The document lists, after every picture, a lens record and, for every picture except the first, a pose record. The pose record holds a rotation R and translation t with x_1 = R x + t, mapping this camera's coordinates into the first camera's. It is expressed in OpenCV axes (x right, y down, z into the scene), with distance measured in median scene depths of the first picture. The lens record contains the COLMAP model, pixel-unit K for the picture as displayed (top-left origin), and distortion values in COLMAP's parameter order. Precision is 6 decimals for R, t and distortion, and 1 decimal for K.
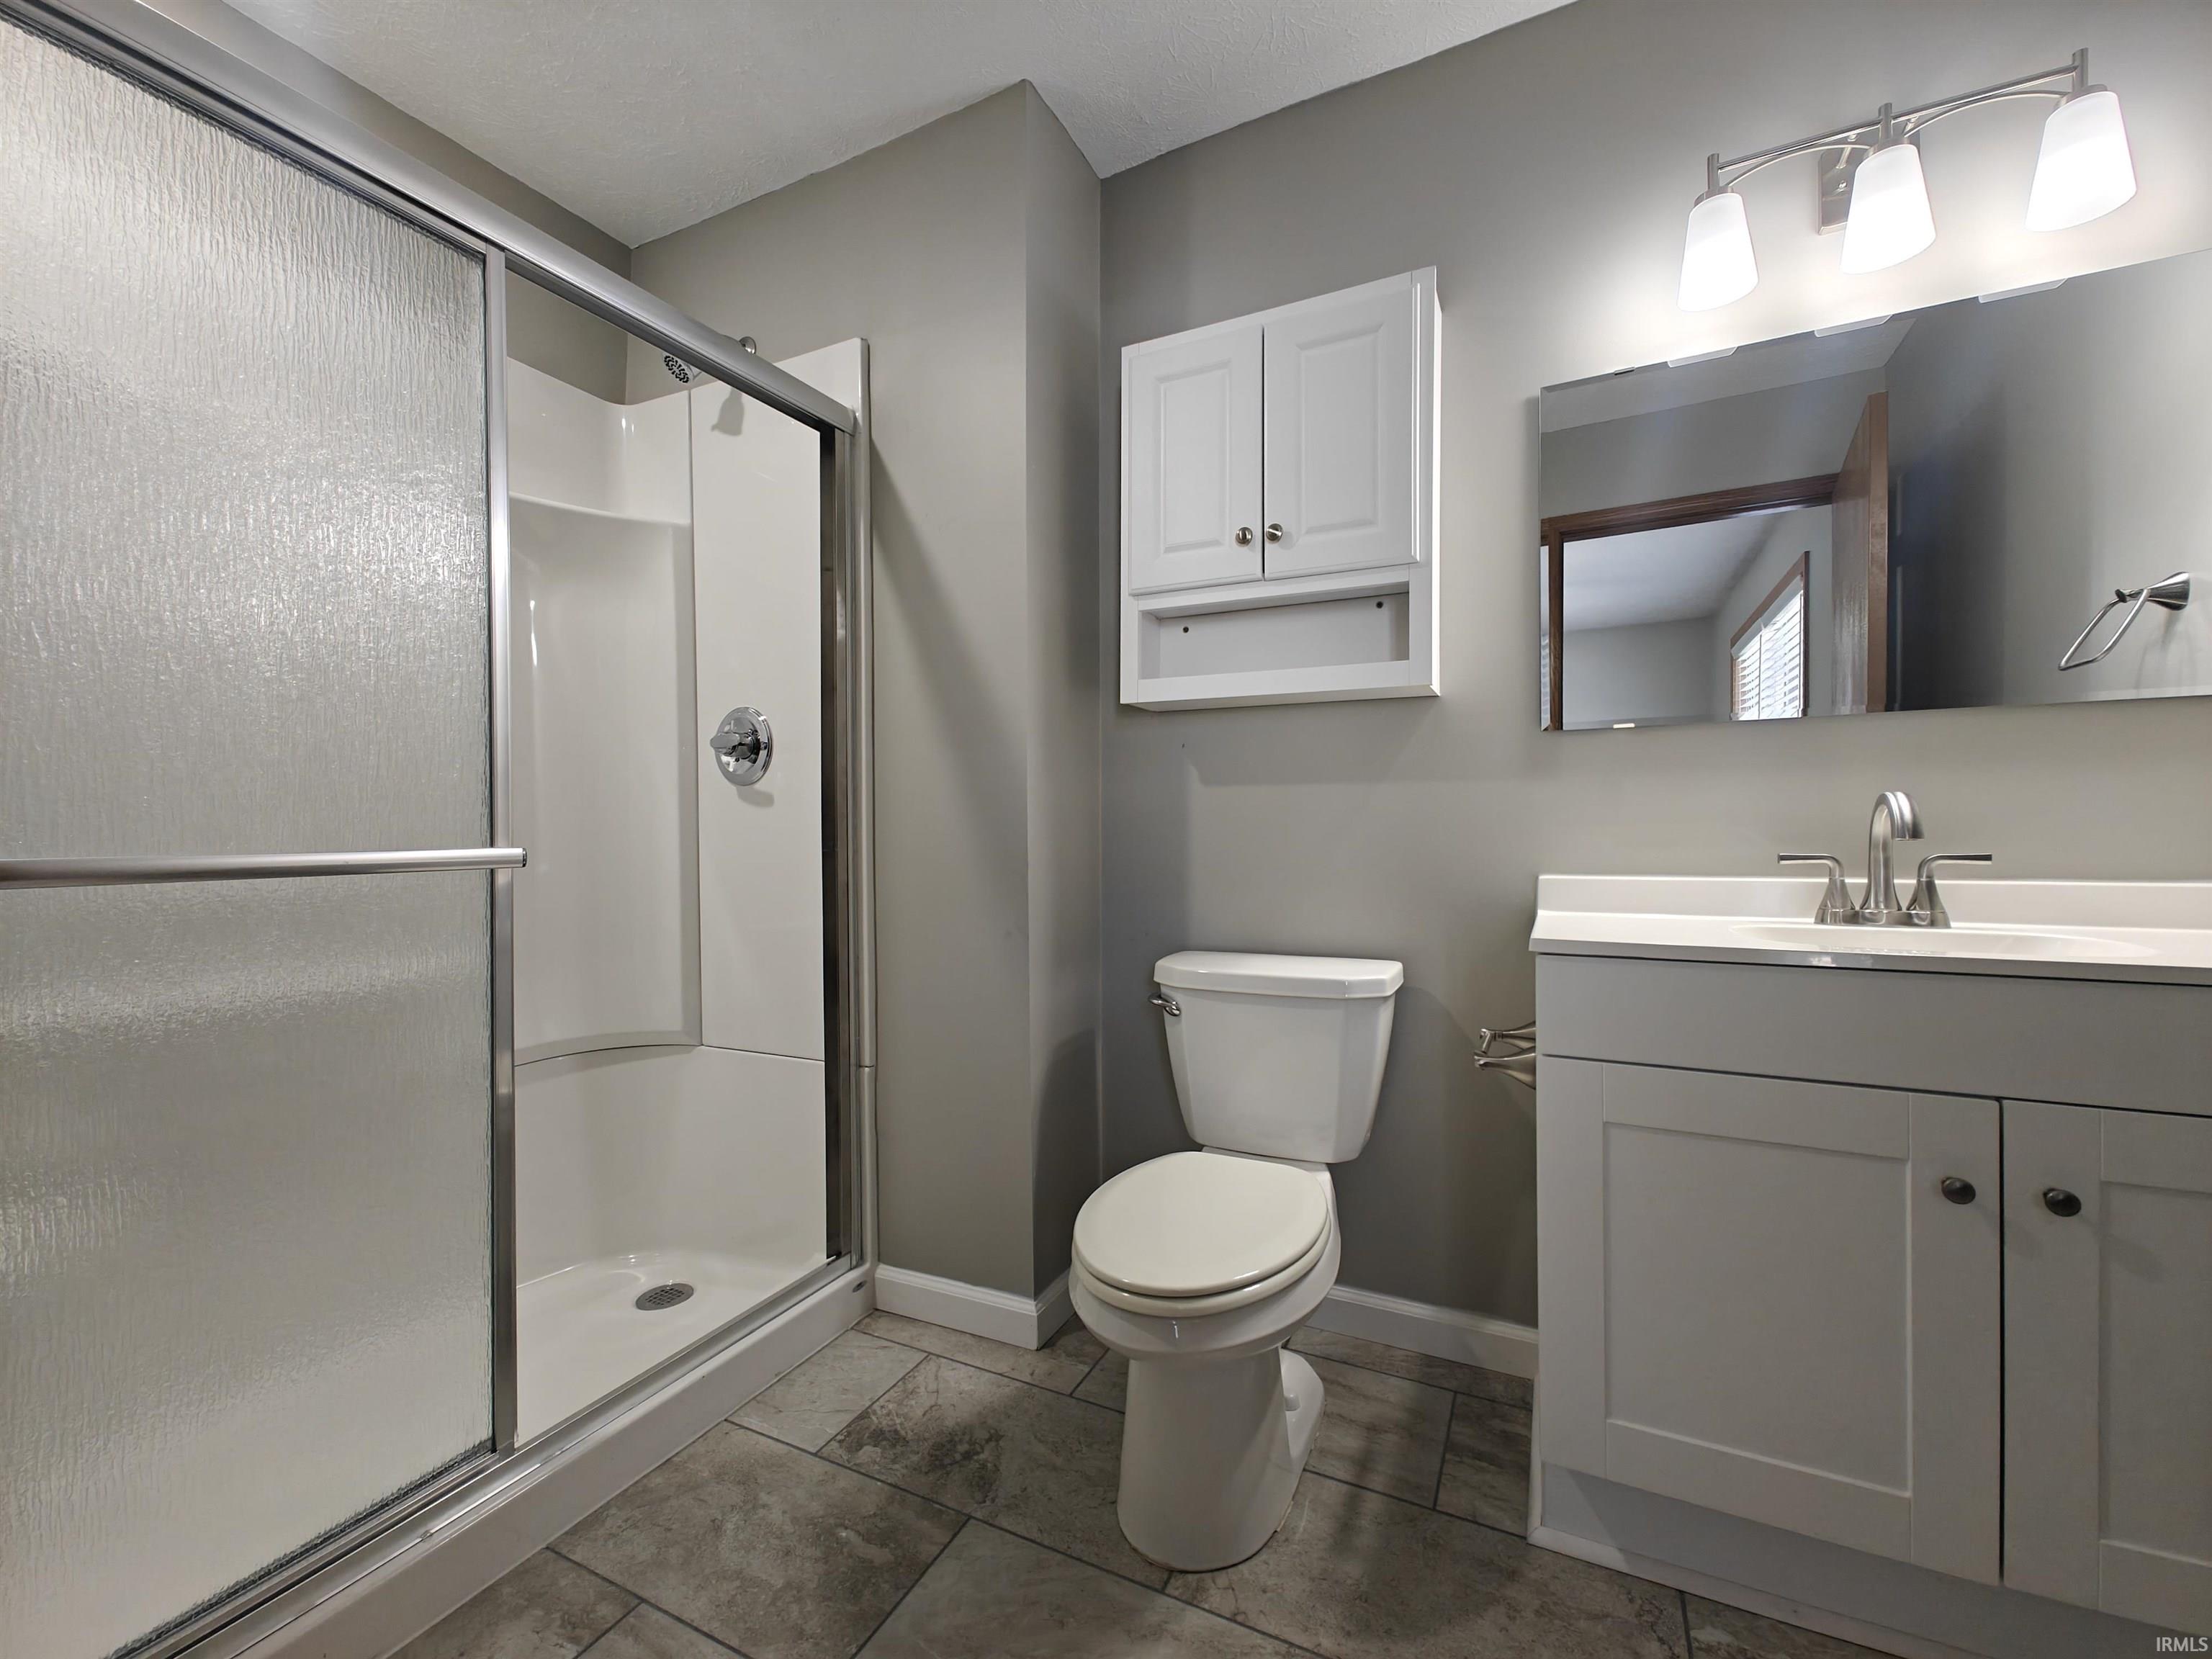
lens RADIAL K [[921.1, 0, 1110.7], [0, 921.1, 833.0], [0, 0, 1]] dist [0.003925, 0.000253]
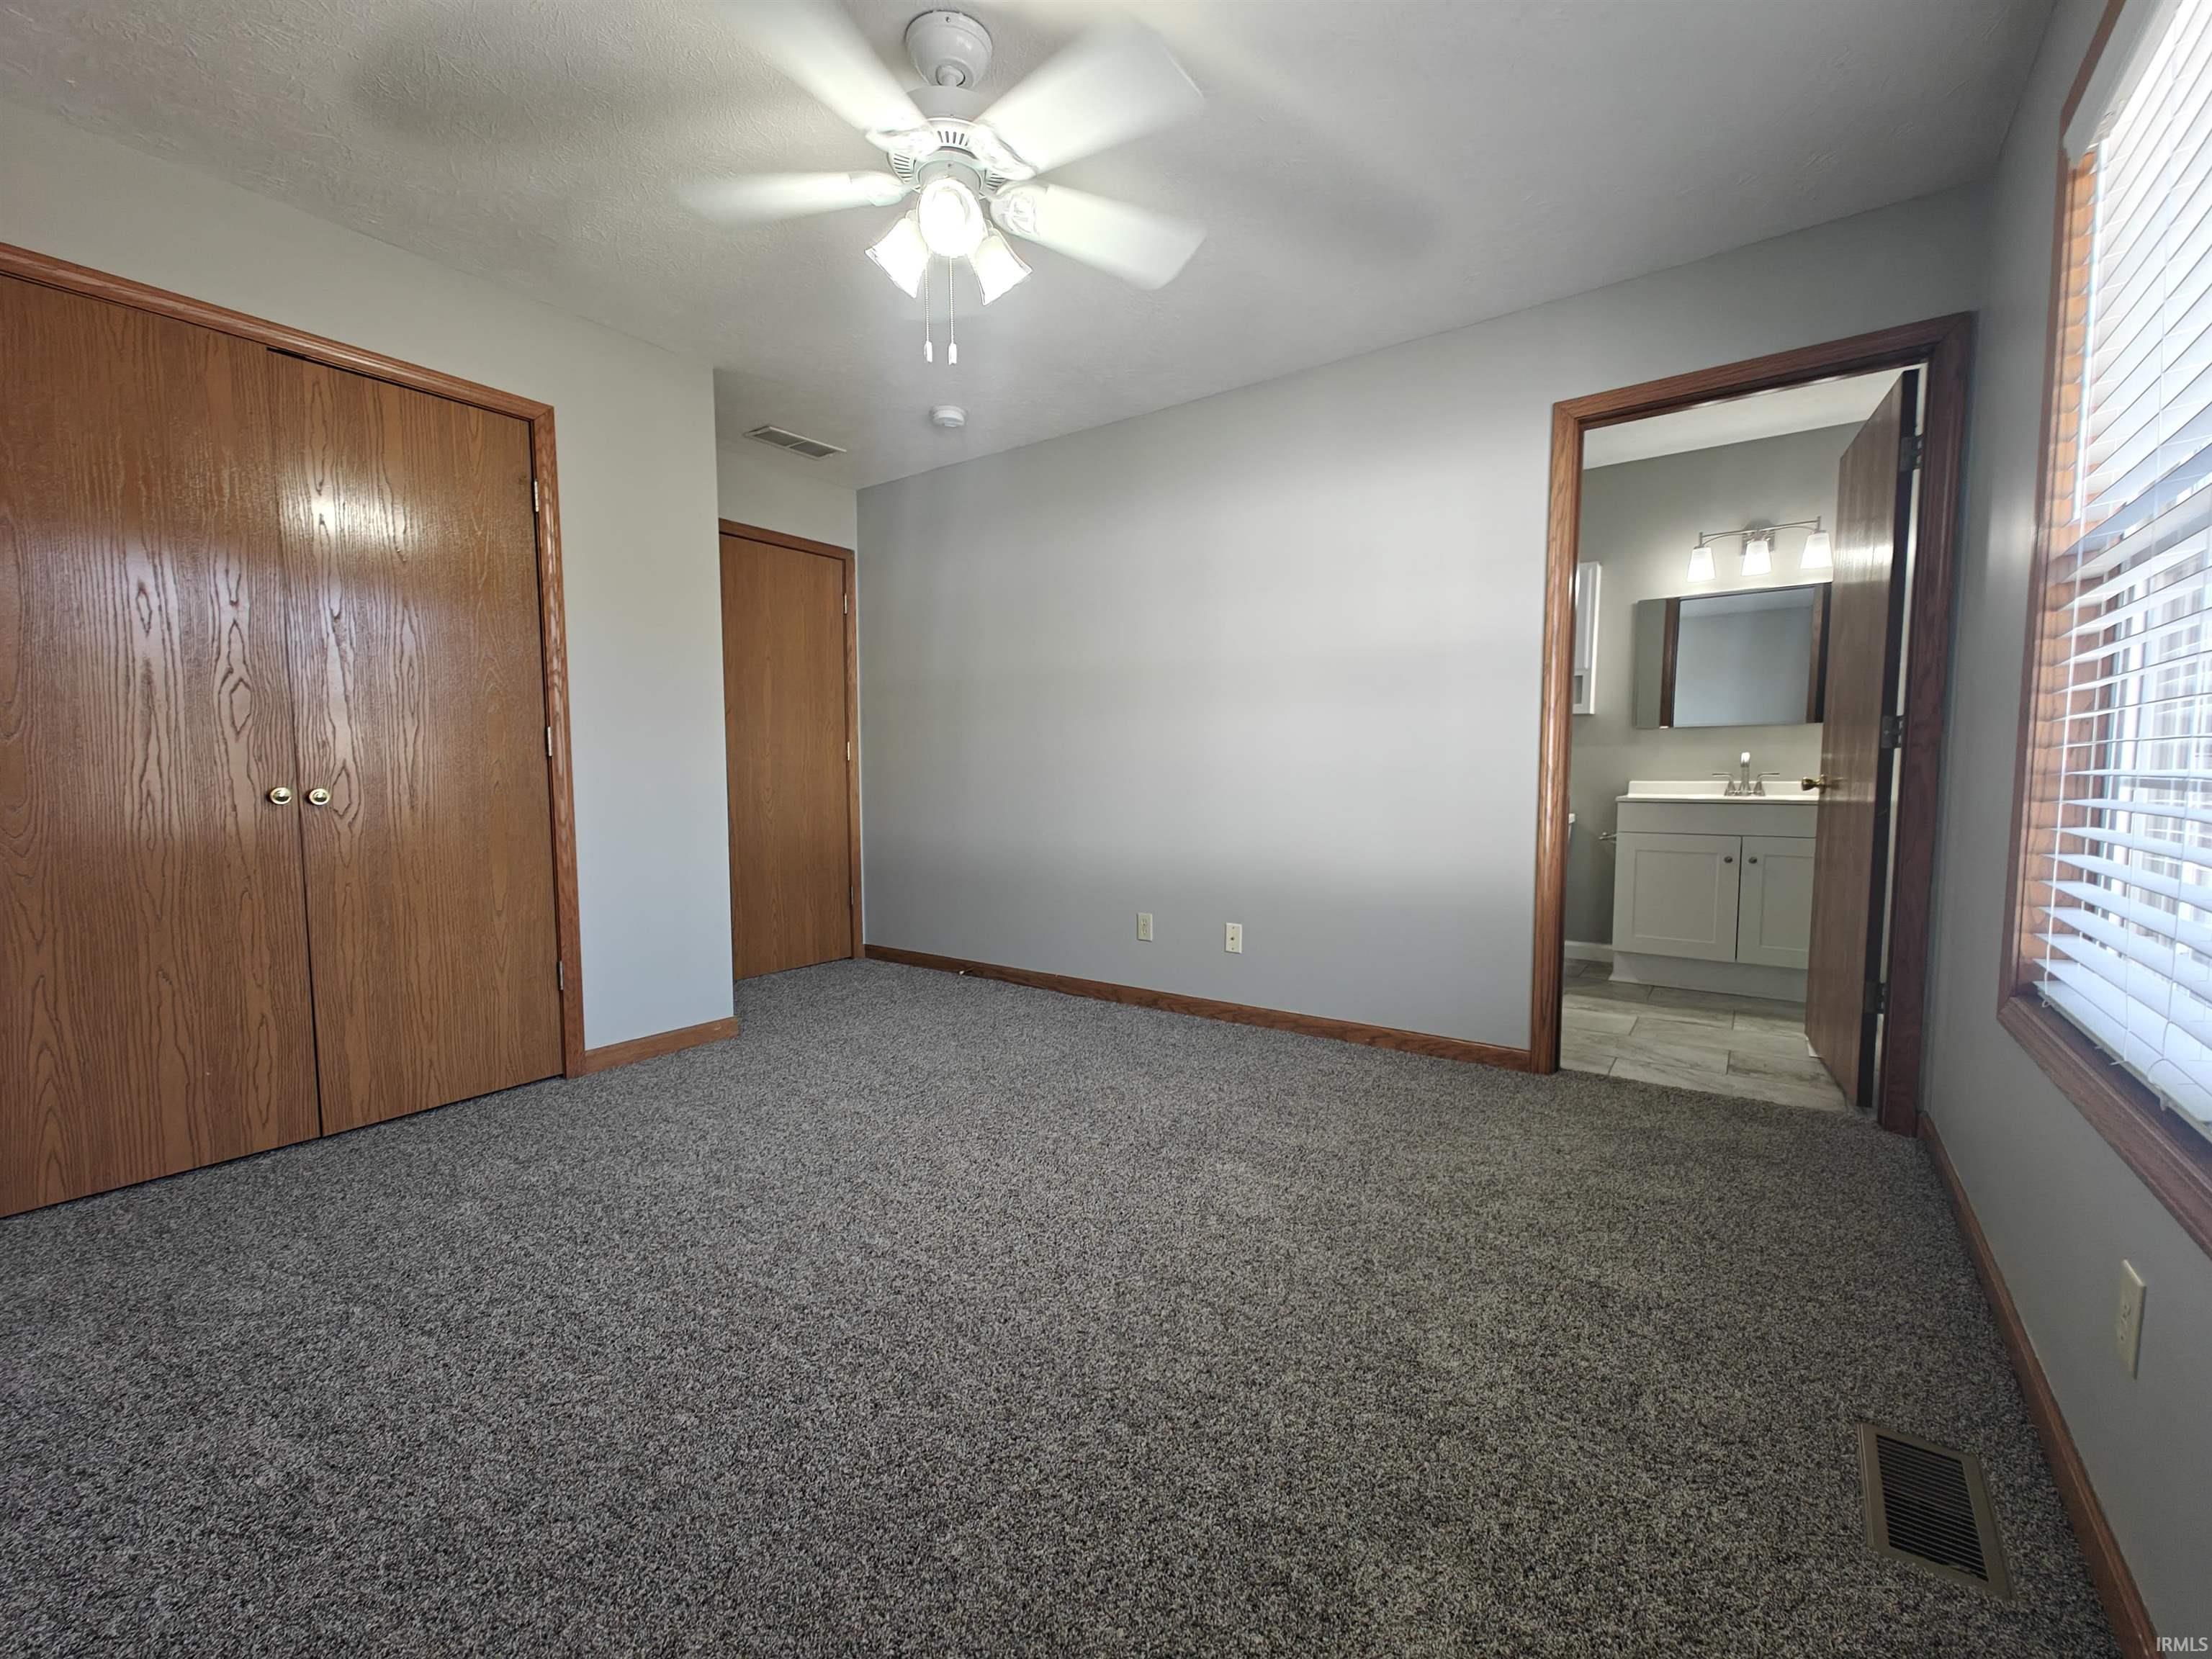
lens RADIAL K [[887.9, 0, 1104.7], [0, 887.9, 836.6], [0, 0, 1]] dist [0.001602, 0.000086]
pose [[0.984151, 0.020787, -0.176110, -0.711738], [-0.007921, 0.997268, 0.073446, 0.032513], [0.177156, -0.070887, 0.981627, -2.232245]]
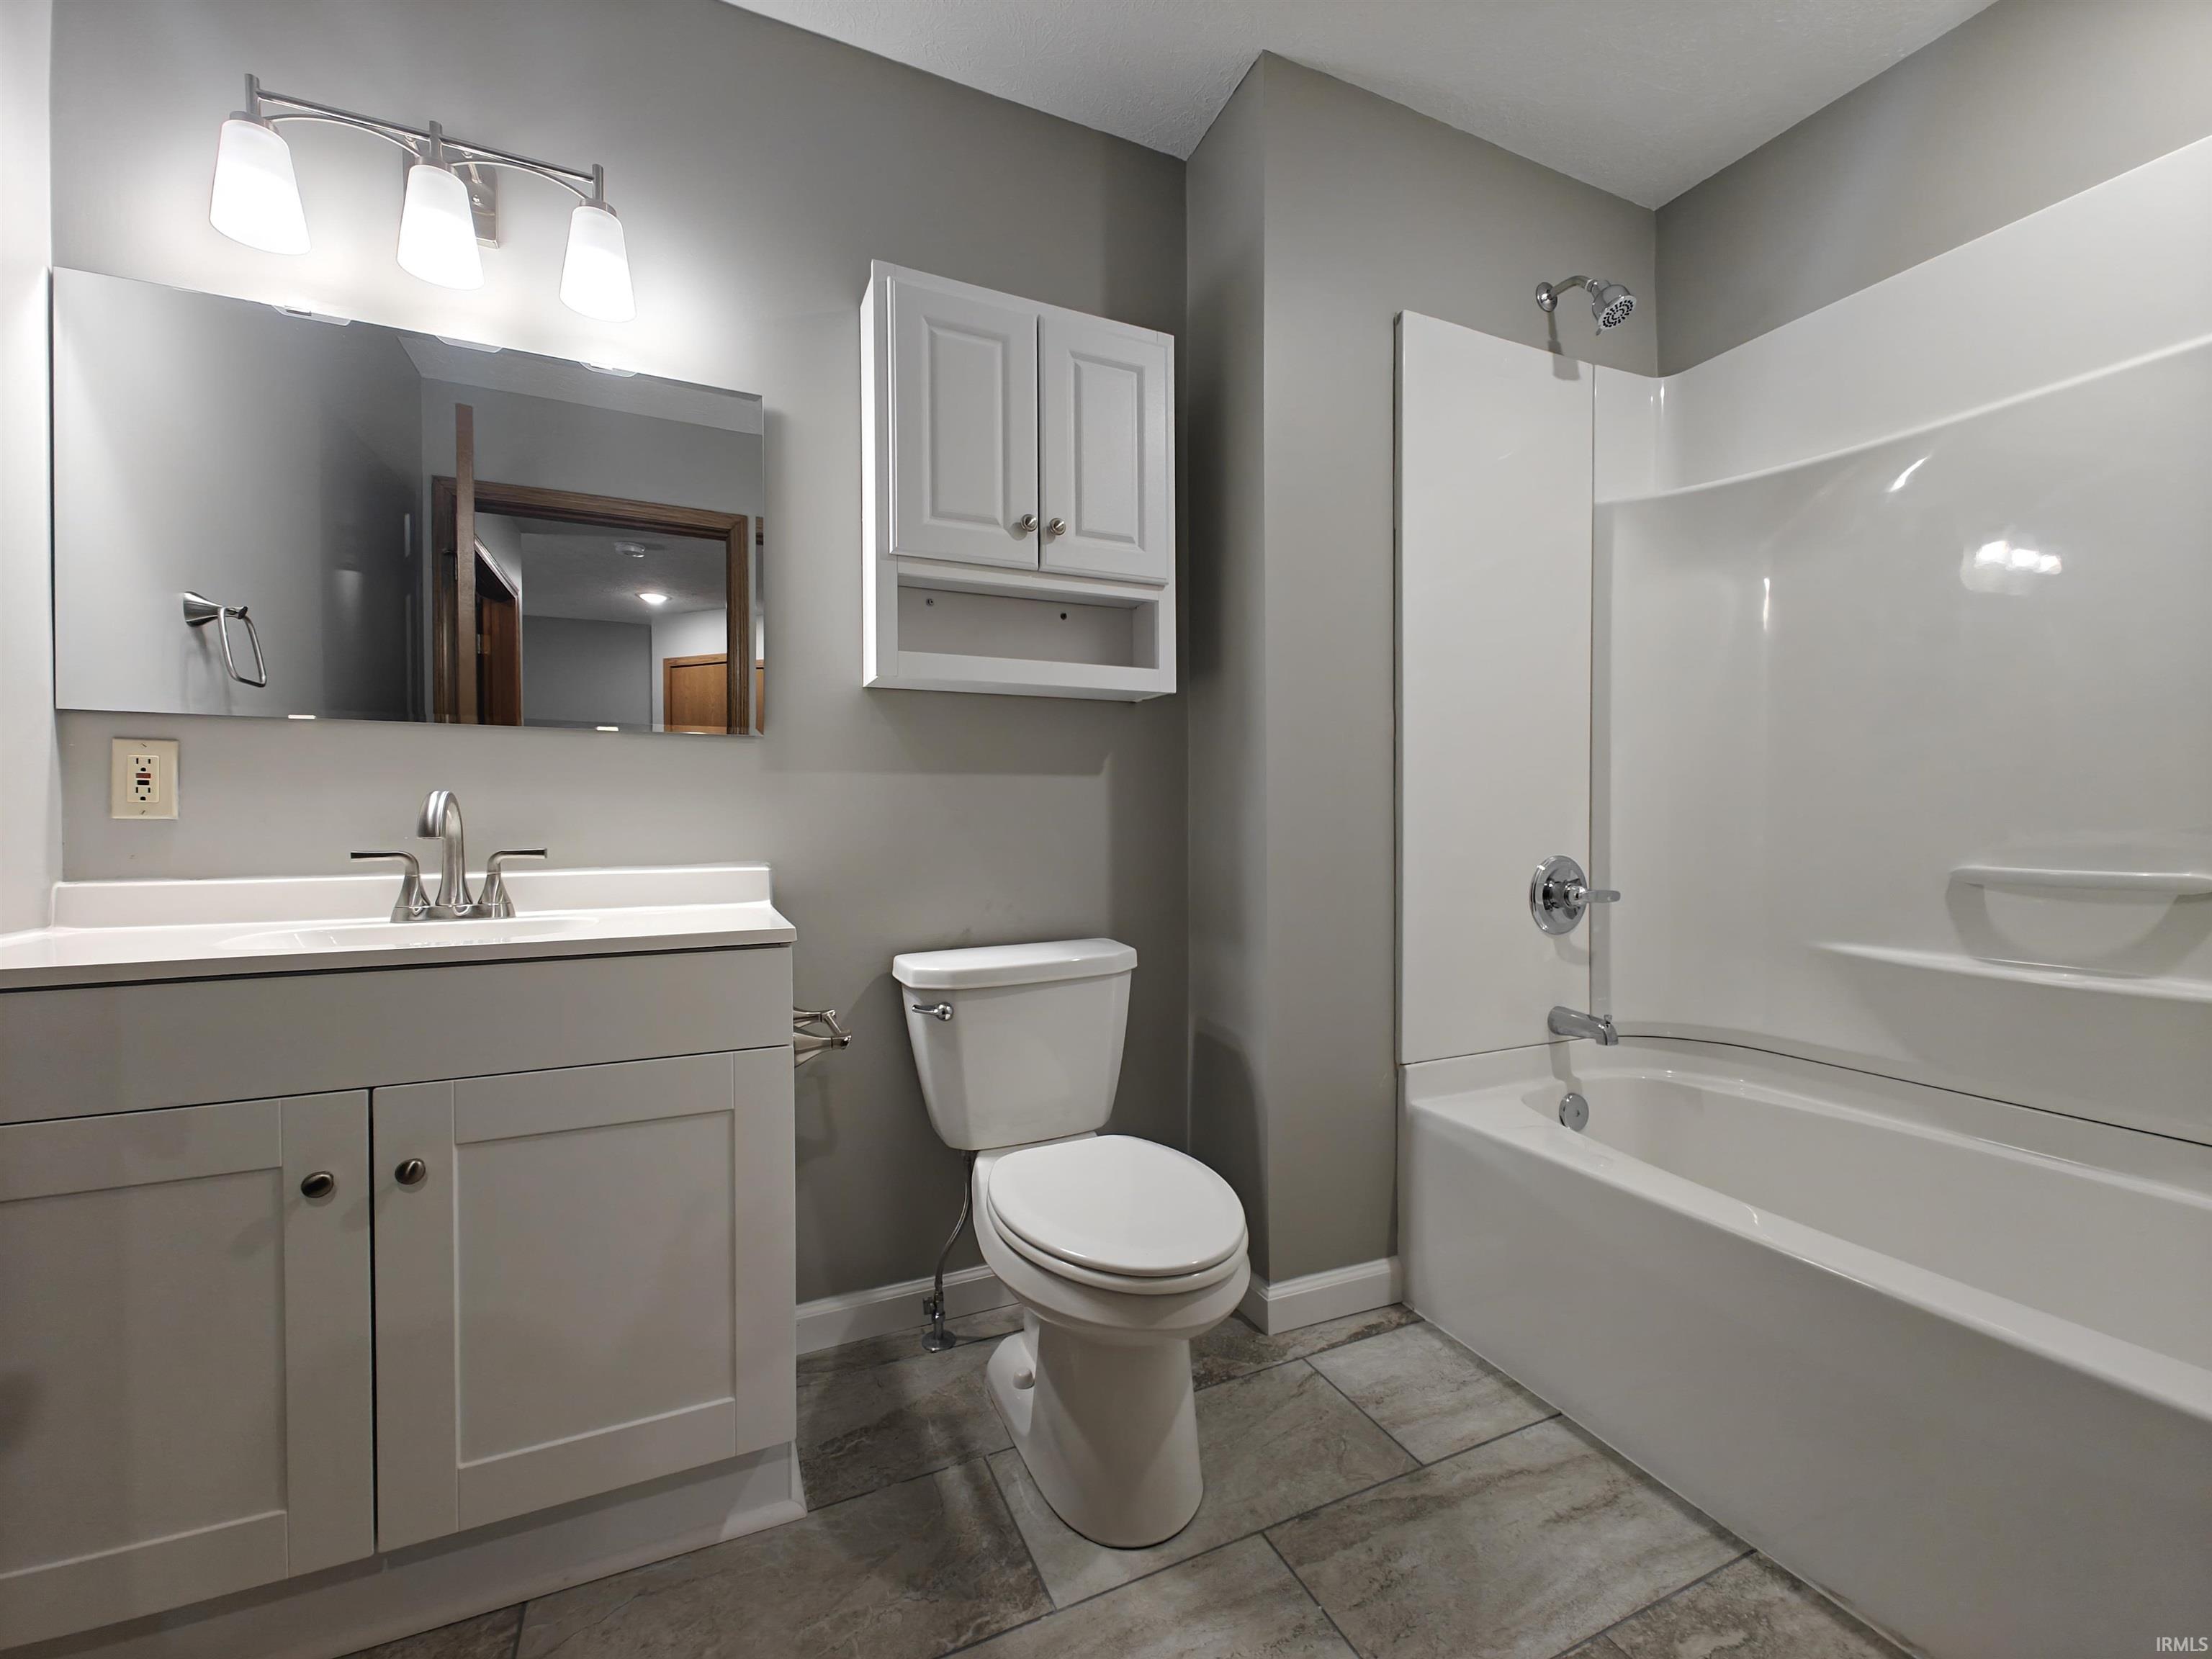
lens RADIAL K [[892.1, 0, 1106.0], [0, 892.1, 829.5], [0, 0, 1]] dist [0.001781, 0.000172]
pose [[0.631491, -0.000199, 0.775383, 0.517845], [-0.001507, 0.999998, 0.001483, -0.003050], [-0.775382, -0.002105, 0.631490, -0.197305]]
